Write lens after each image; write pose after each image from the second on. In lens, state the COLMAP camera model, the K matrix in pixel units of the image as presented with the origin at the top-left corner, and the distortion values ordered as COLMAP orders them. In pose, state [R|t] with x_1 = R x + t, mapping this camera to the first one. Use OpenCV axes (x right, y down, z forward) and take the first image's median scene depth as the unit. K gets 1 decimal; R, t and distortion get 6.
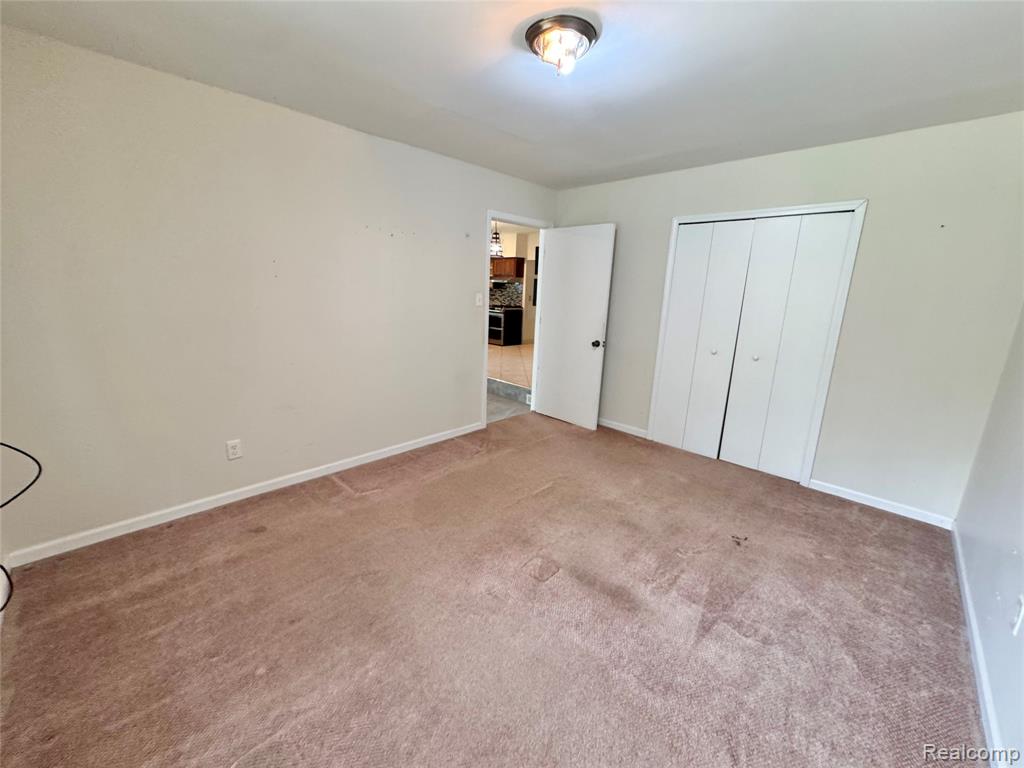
lens RADIAL K [[411.9, 0, 515.6], [0, 411.9, 383.5], [0, 0, 1]] dist [-0.000863, 0.000470]
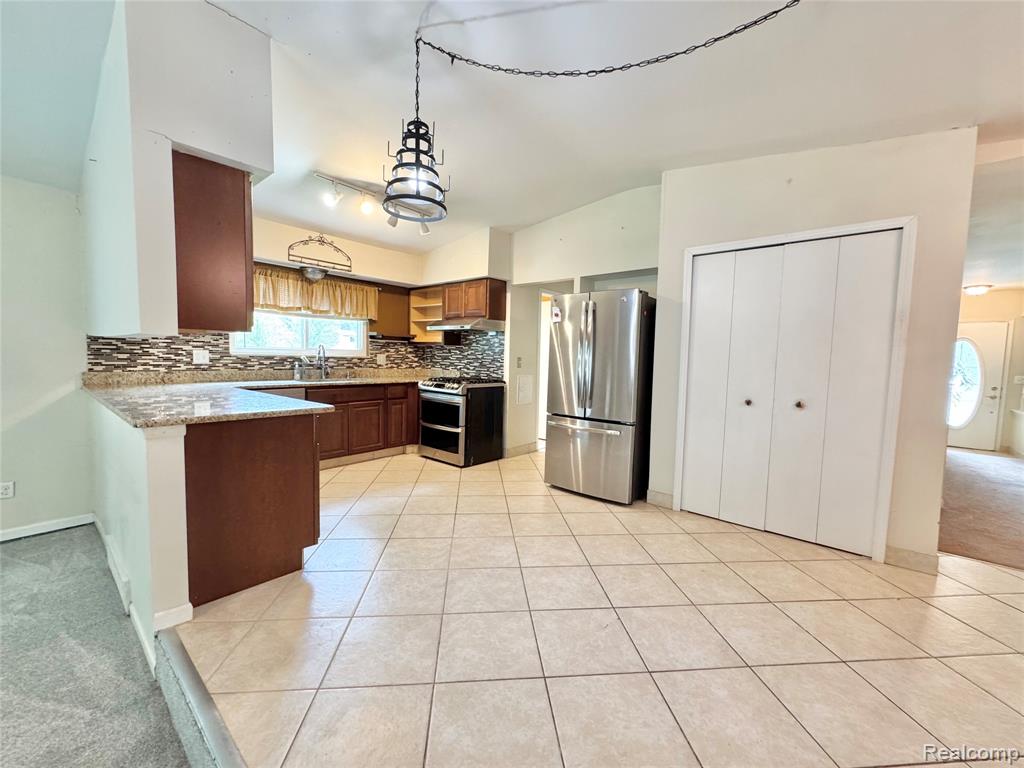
lens RADIAL K [[412.0, 0, 513.8], [0, 412.0, 383.2], [0, 0, 1]] dist [-0.000947, 0.000041]
pose [[0.997768, -0.020217, 0.063647, -0.003247], [0.030517, 0.985775, -0.165278, -0.105310], [-0.059400, 0.166851, 0.984191, 0.540398]]
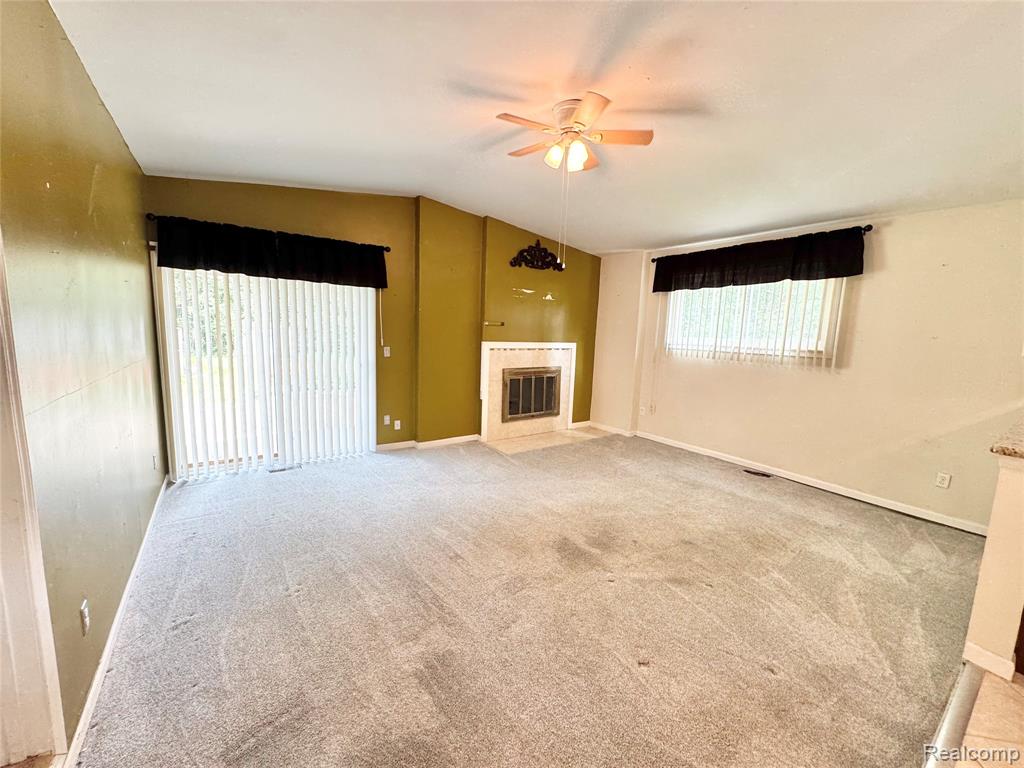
lens RADIAL K [[412.0, 0, 513.8], [0, 412.0, 383.2], [0, 0, 1]] dist [-0.000947, 0.000041]
pose [[-0.180964, 0.085728, -0.979746, 0.046411], [-0.270071, 0.953565, 0.133321, -0.116388], [0.945681, 0.288728, -0.149409, 0.553928]]
